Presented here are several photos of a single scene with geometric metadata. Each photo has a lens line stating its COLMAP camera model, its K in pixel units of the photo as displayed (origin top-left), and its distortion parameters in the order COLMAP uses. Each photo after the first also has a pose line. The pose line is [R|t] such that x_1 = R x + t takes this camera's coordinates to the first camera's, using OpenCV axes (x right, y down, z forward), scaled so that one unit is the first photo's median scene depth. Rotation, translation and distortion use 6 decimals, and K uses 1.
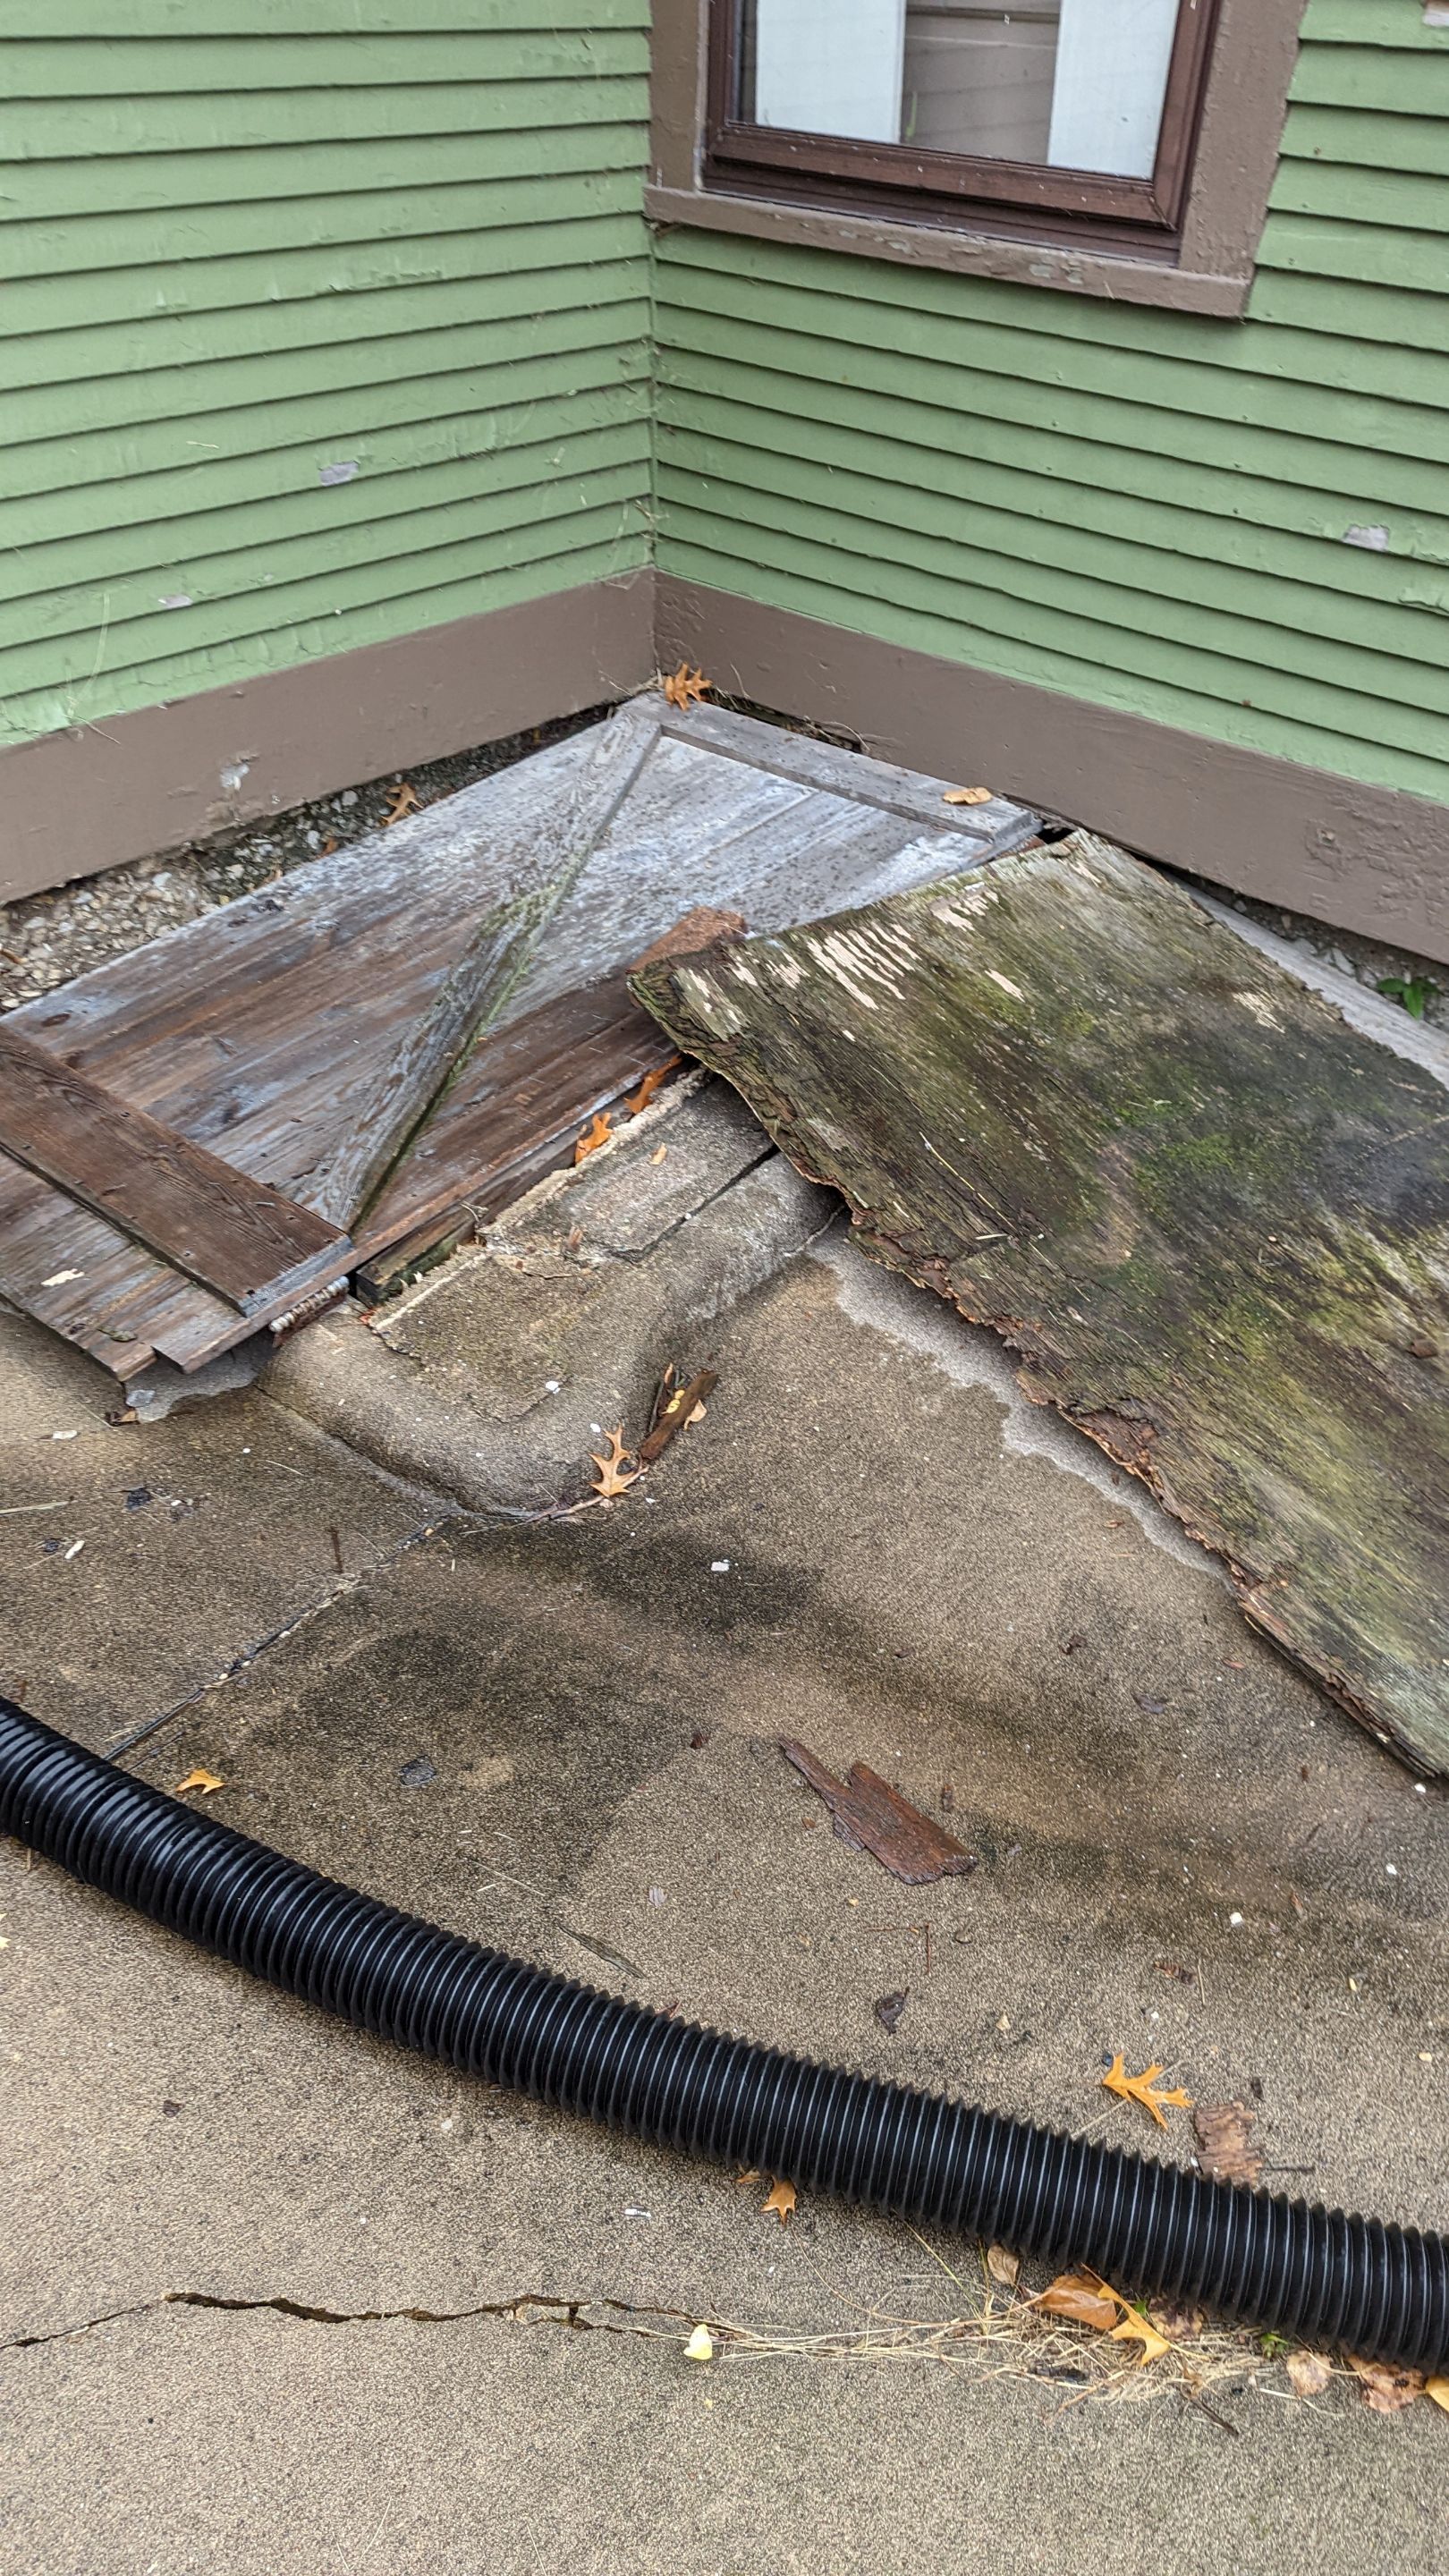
lens RADIAL K [[1867.1, 0, 724.5], [0, 1867.1, 1288.0], [0, 0, 1]] dist [0.095067, -0.127850]
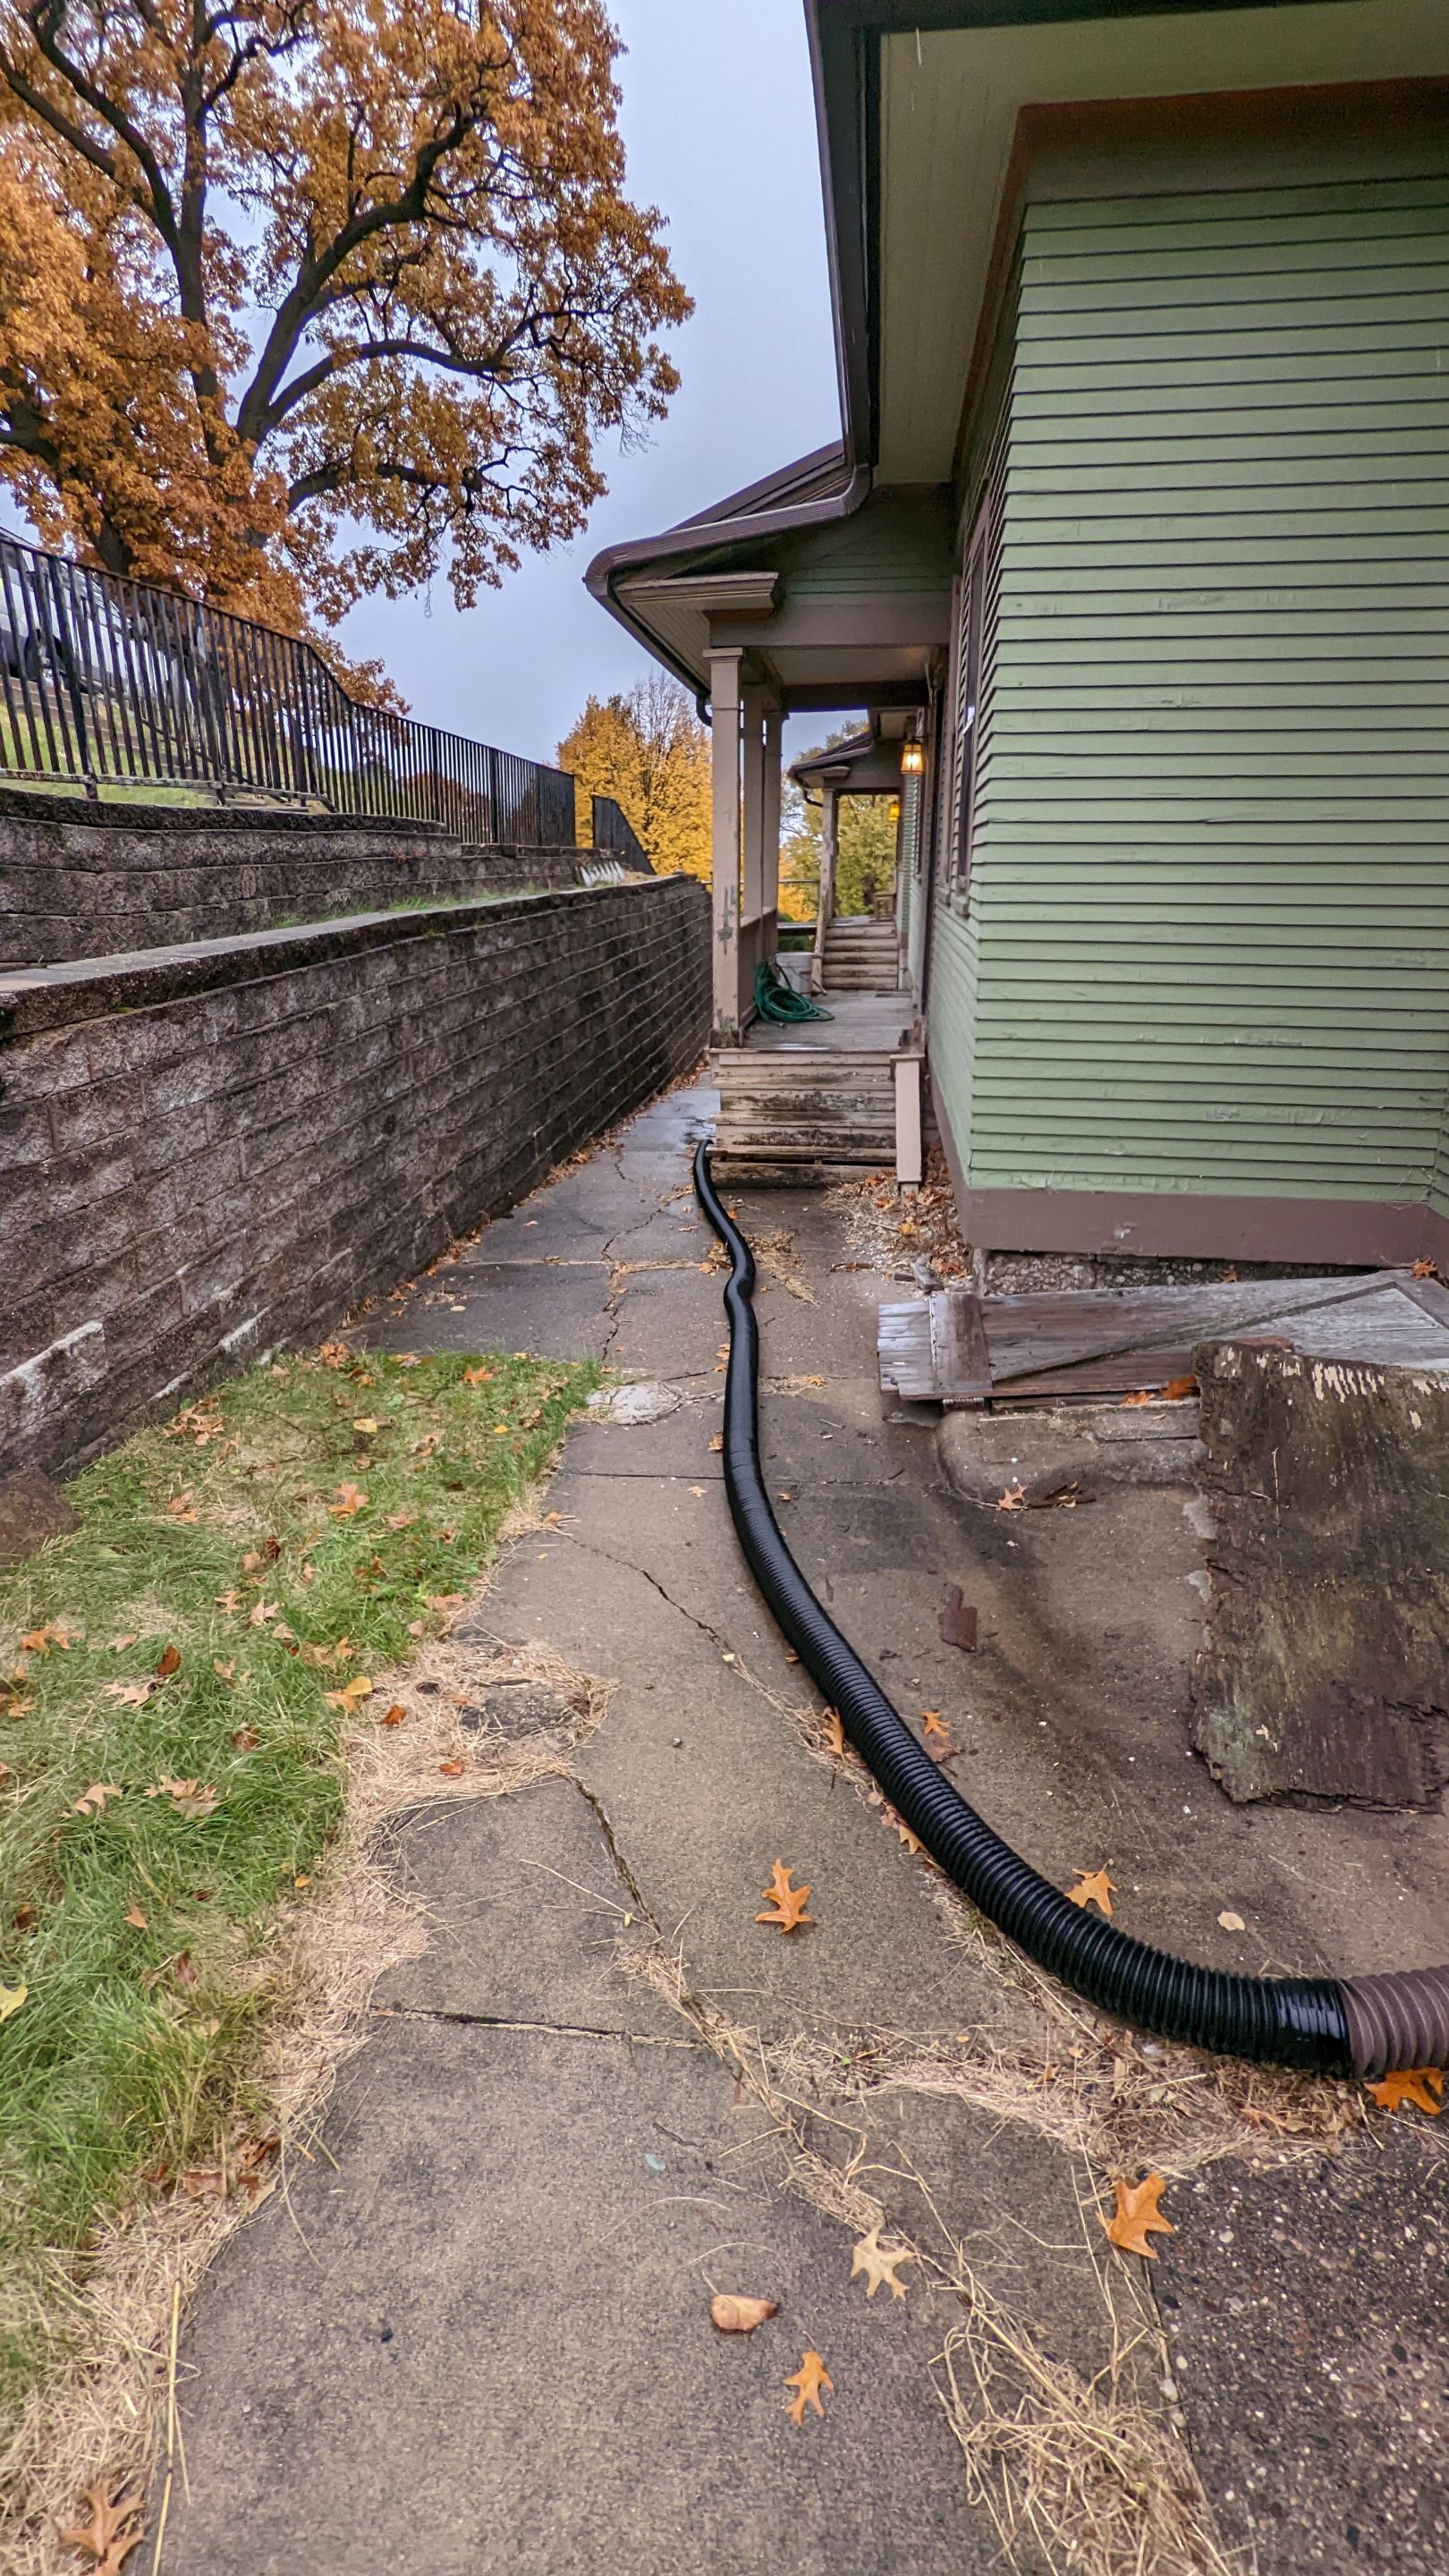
lens RADIAL K [[1867.1, 0, 724.5], [0, 1867.1, 1288.0], [0, 0, 1]] dist [0.095067, -0.127850]
pose [[0.498243, 0.172369, -0.849731, 1.375962], [-0.509890, 0.850907, -0.126369, 0.292121], [0.701260, 0.496232, 0.511848, -0.391491]]
